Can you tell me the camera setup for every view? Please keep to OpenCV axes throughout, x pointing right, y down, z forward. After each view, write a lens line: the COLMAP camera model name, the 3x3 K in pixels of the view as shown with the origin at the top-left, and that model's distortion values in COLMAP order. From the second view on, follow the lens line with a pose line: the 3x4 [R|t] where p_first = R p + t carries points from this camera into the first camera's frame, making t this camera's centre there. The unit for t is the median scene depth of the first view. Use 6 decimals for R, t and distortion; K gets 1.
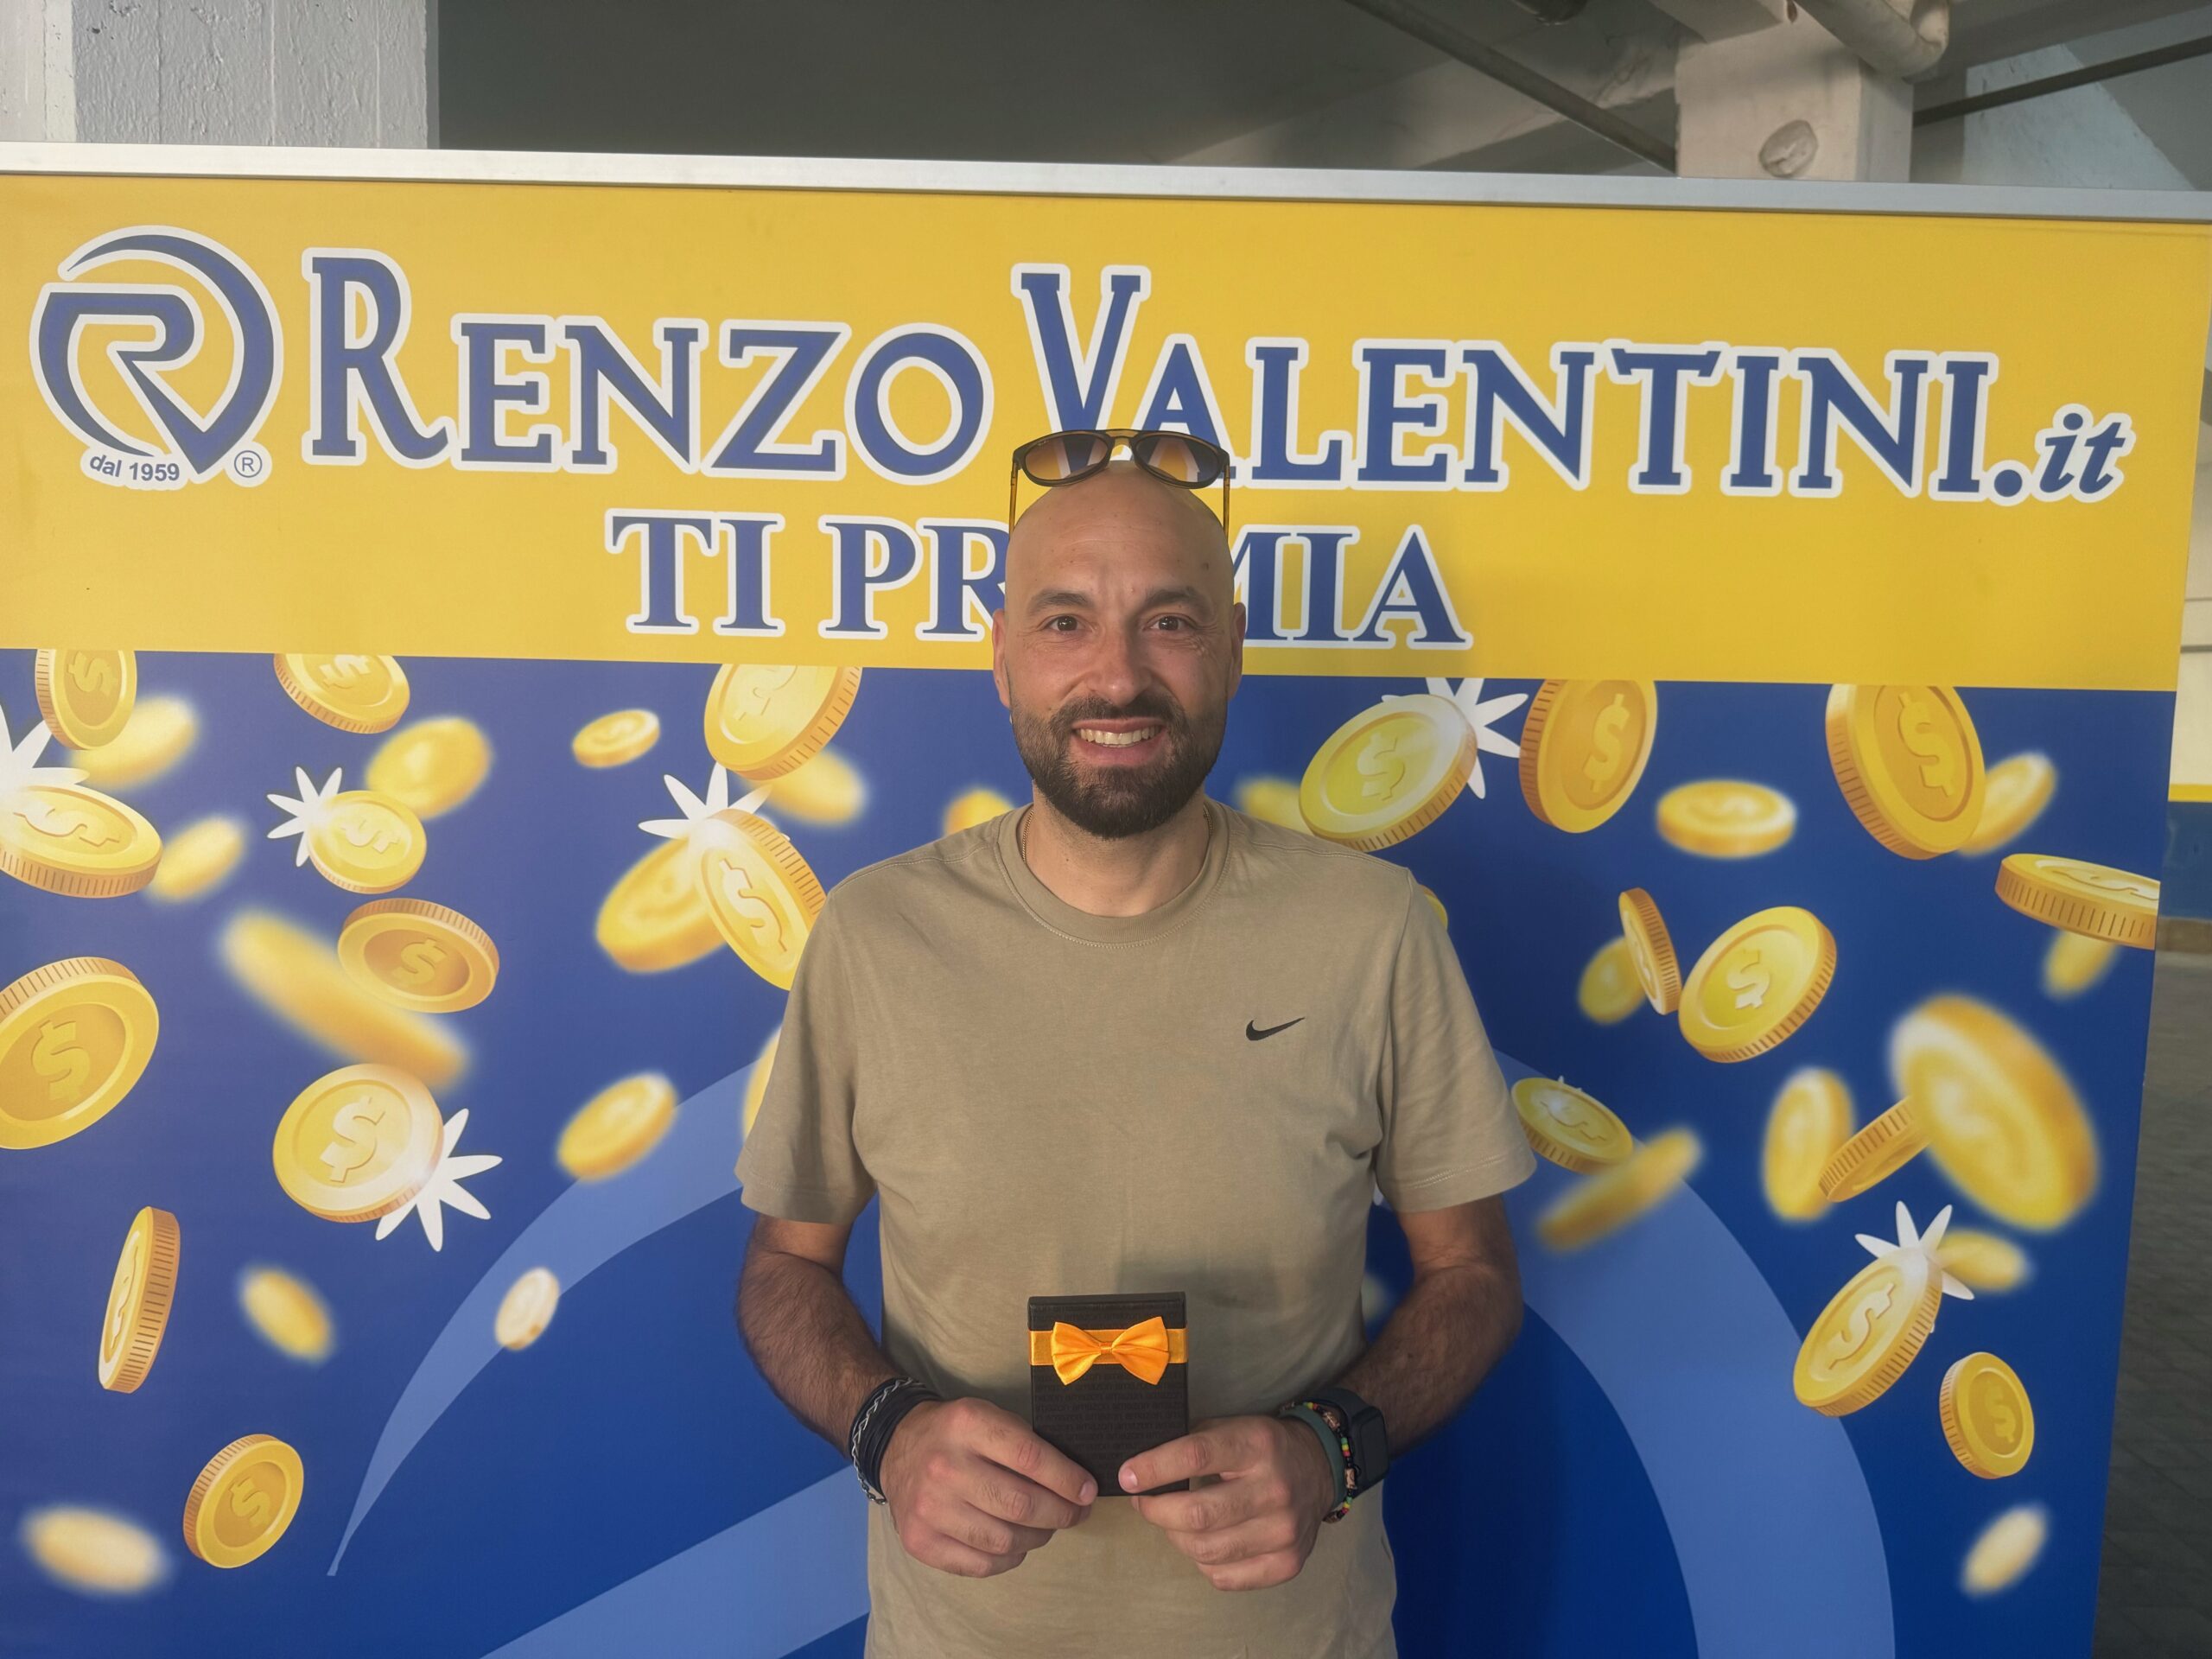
lens RADIAL K [[1563.5, 0, 1104.1], [0, 1563.5, 833.9], [0, 0, 1]] dist [0.078057, -0.113103]
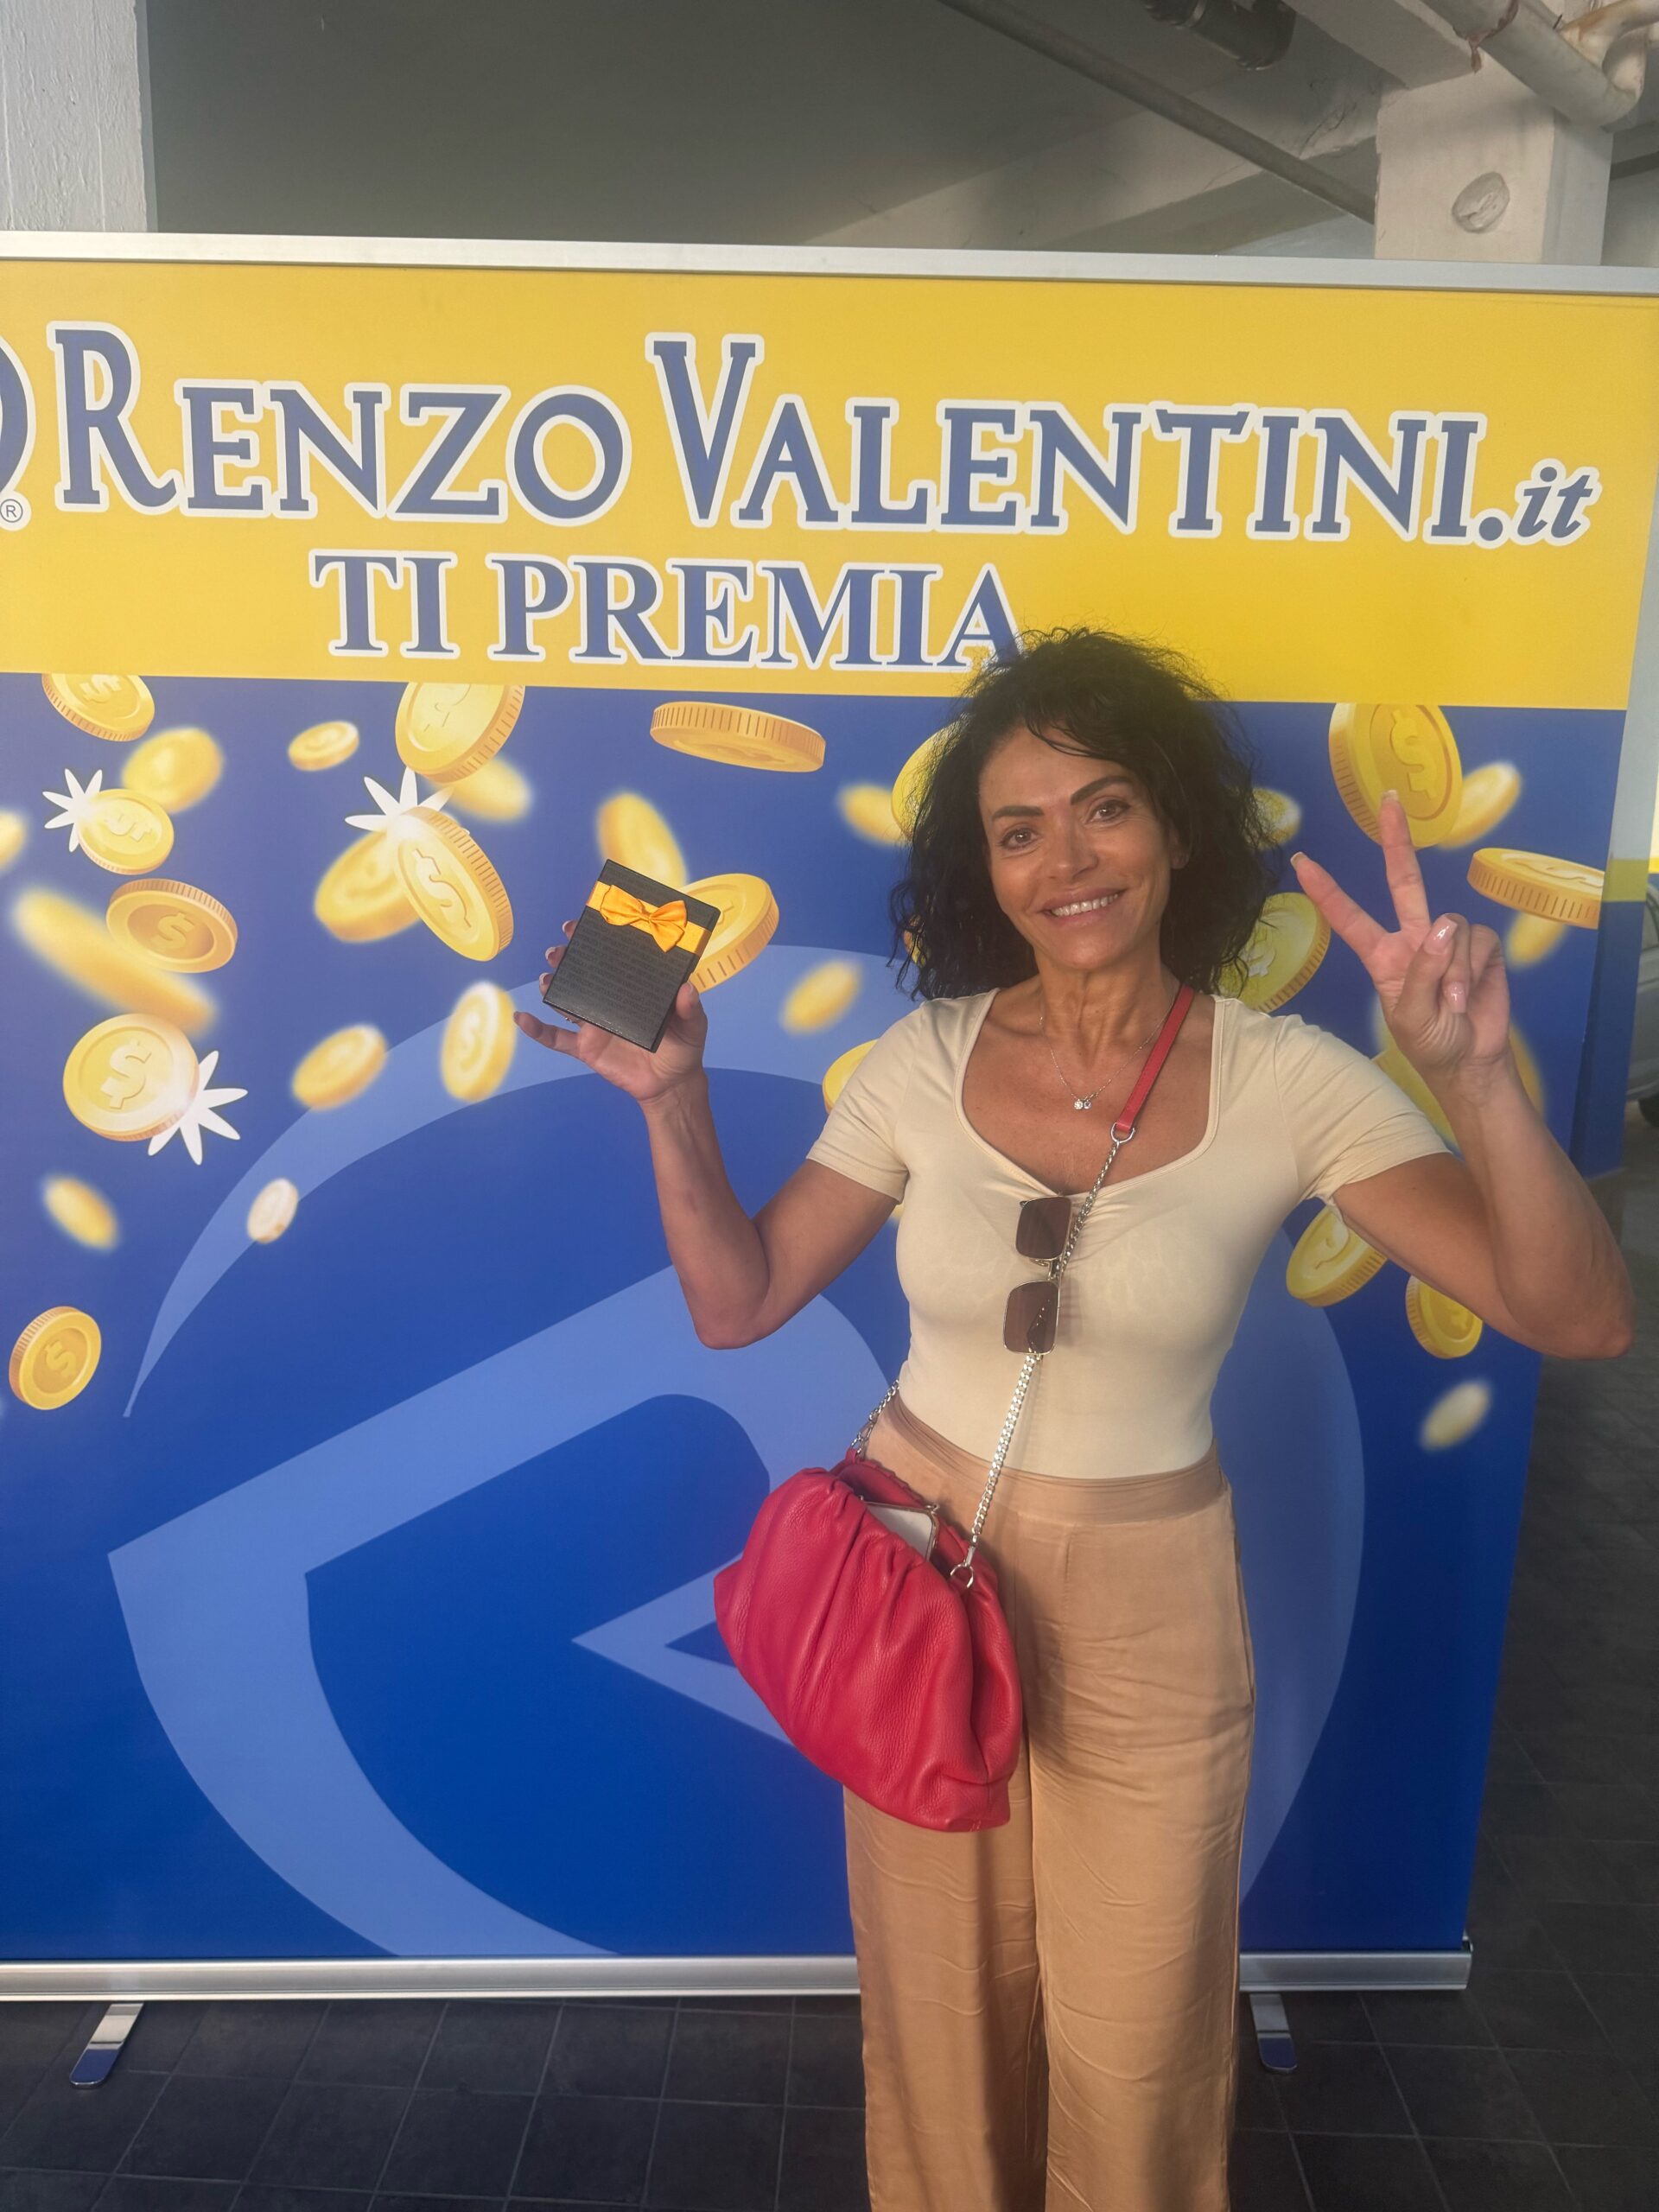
lens RADIAL K [[1569.0, 0, 827.8], [0, 1569.0, 1108.0], [0, 0, 1]] dist [0.023009, -0.029813]
pose [[0.999909, 0.004920, -0.012550, 0.093696], [-0.003371, 0.992692, 0.120632, 0.068347], [0.013052, -0.120579, 0.992618, -0.228475]]
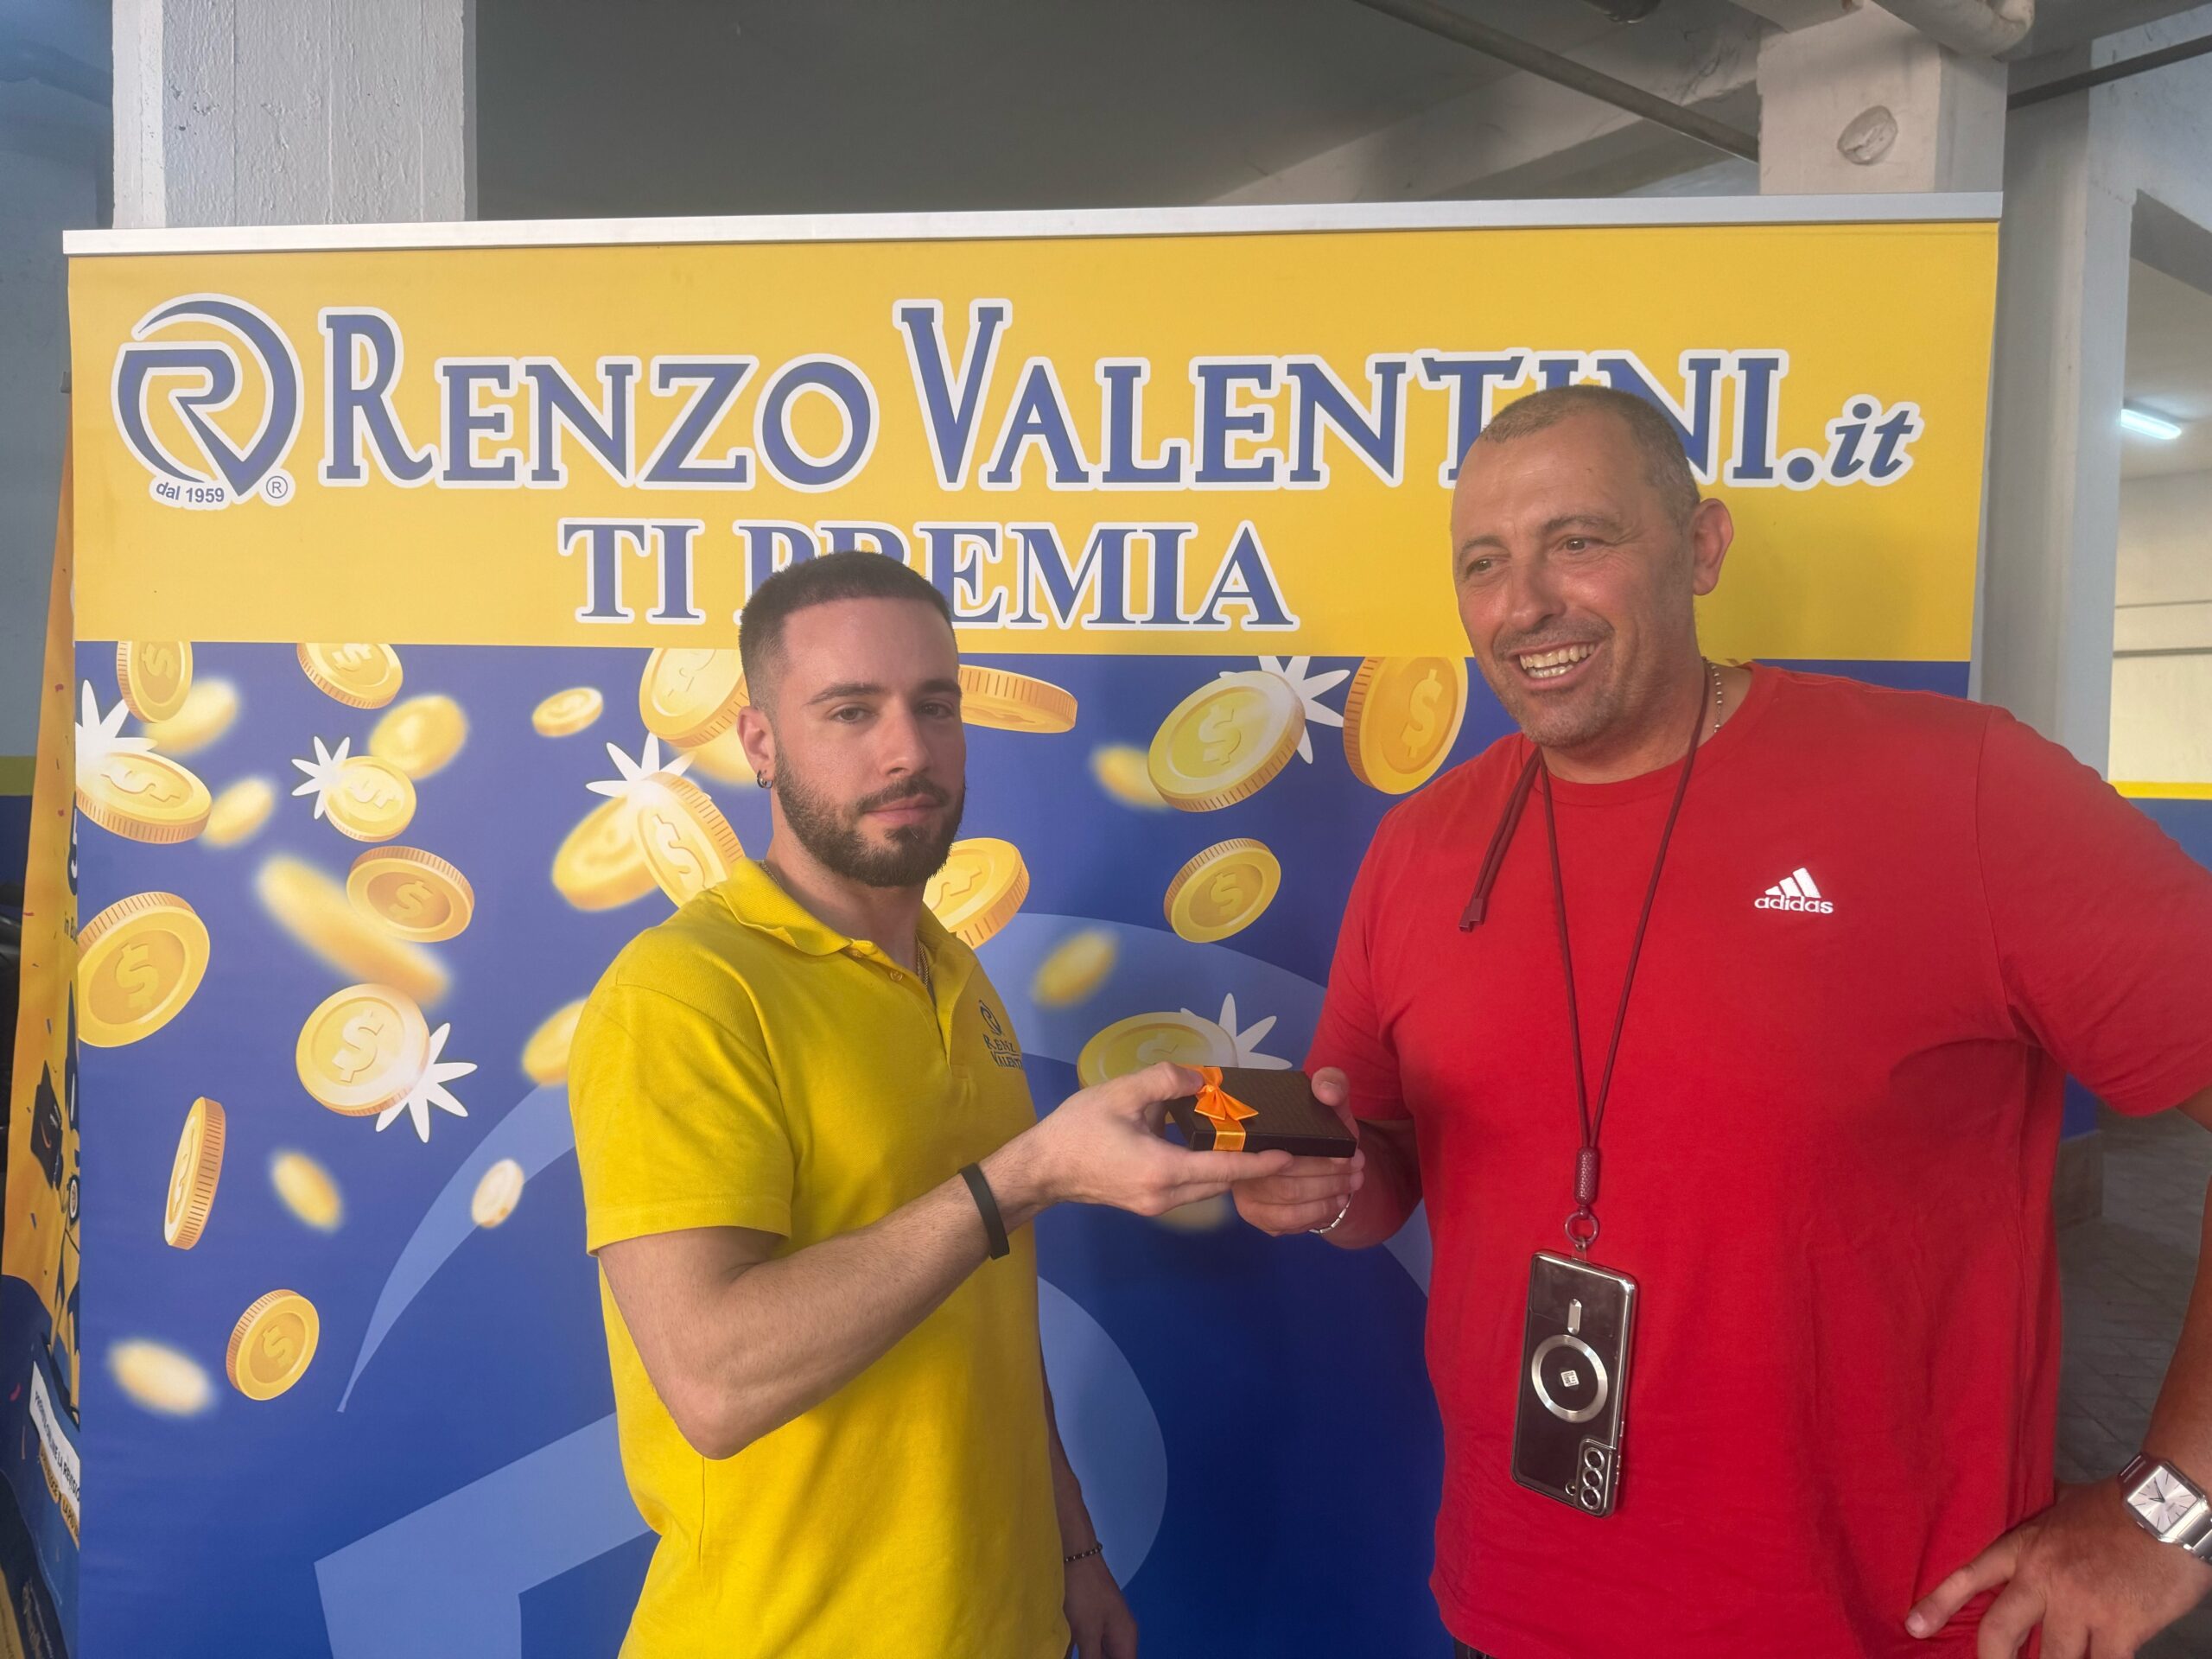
lens RADIAL K [[1563.5, 0, 1104.1], [0, 1563.5, 833.9], [0, 0, 1]] dist [0.078057, -0.113103]
pose [[0.992751, 0.004796, -0.120090, 0.233362], [-0.005149, 0.999983, -0.002622, 0.032045], [0.120075, 0.003221, 0.992760, -0.127754]]
